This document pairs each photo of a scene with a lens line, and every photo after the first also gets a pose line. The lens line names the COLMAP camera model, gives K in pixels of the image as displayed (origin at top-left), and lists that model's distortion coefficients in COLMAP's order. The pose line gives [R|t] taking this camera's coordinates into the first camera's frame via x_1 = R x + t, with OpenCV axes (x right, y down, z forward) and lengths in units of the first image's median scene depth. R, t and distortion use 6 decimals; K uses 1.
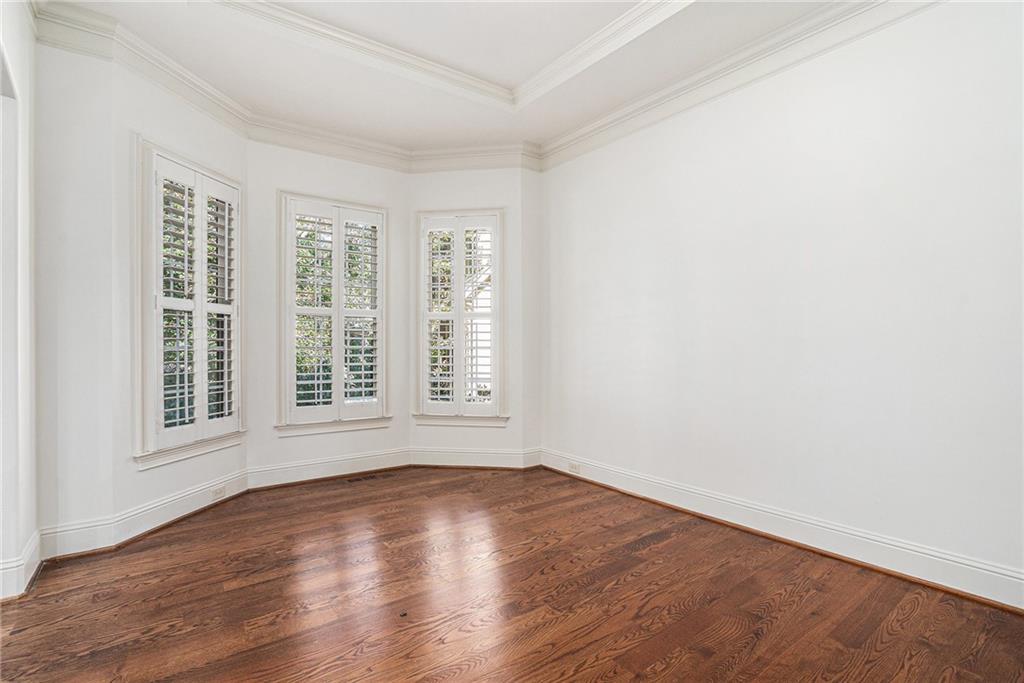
lens RADIAL K [[485.1, 0, 516.3], [0, 485.1, 343.6], [0, 0, 1]] dist [-0.038543, 0.004182]
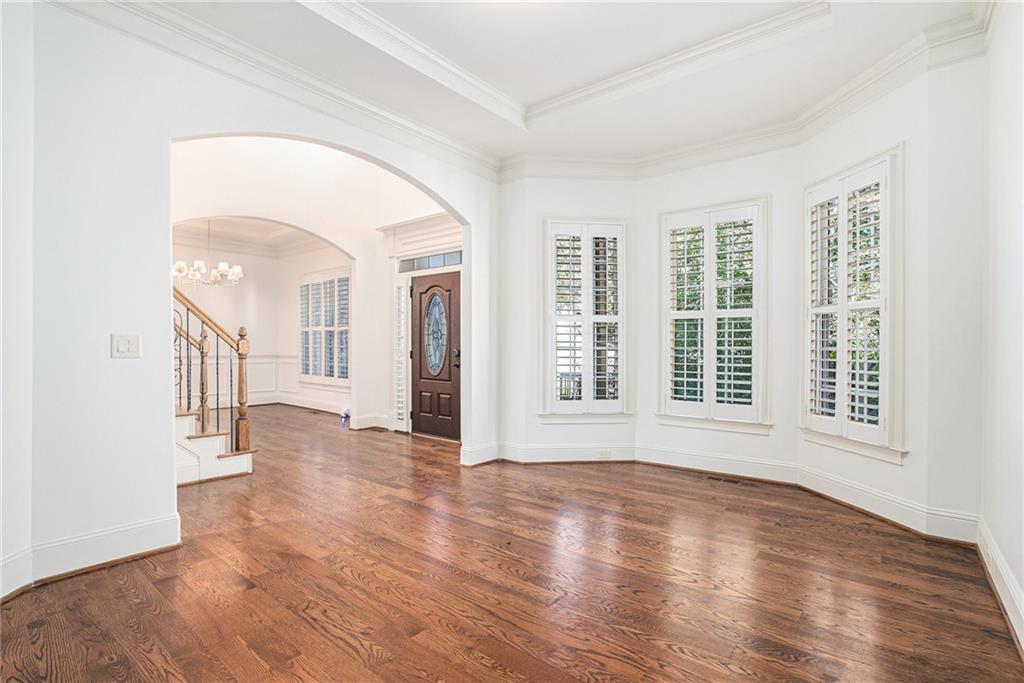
lens RADIAL K [[485.1, 0, 507.8], [0, 485.1, 348.1], [0, 0, 1]] dist [-0.038543, 0.004182]
pose [[0.236030, -0.000471, -0.971746, 0.581796], [0.002406, 0.999997, 0.000099, 0.008276], [0.971743, -0.002362, 0.236031, 0.363481]]
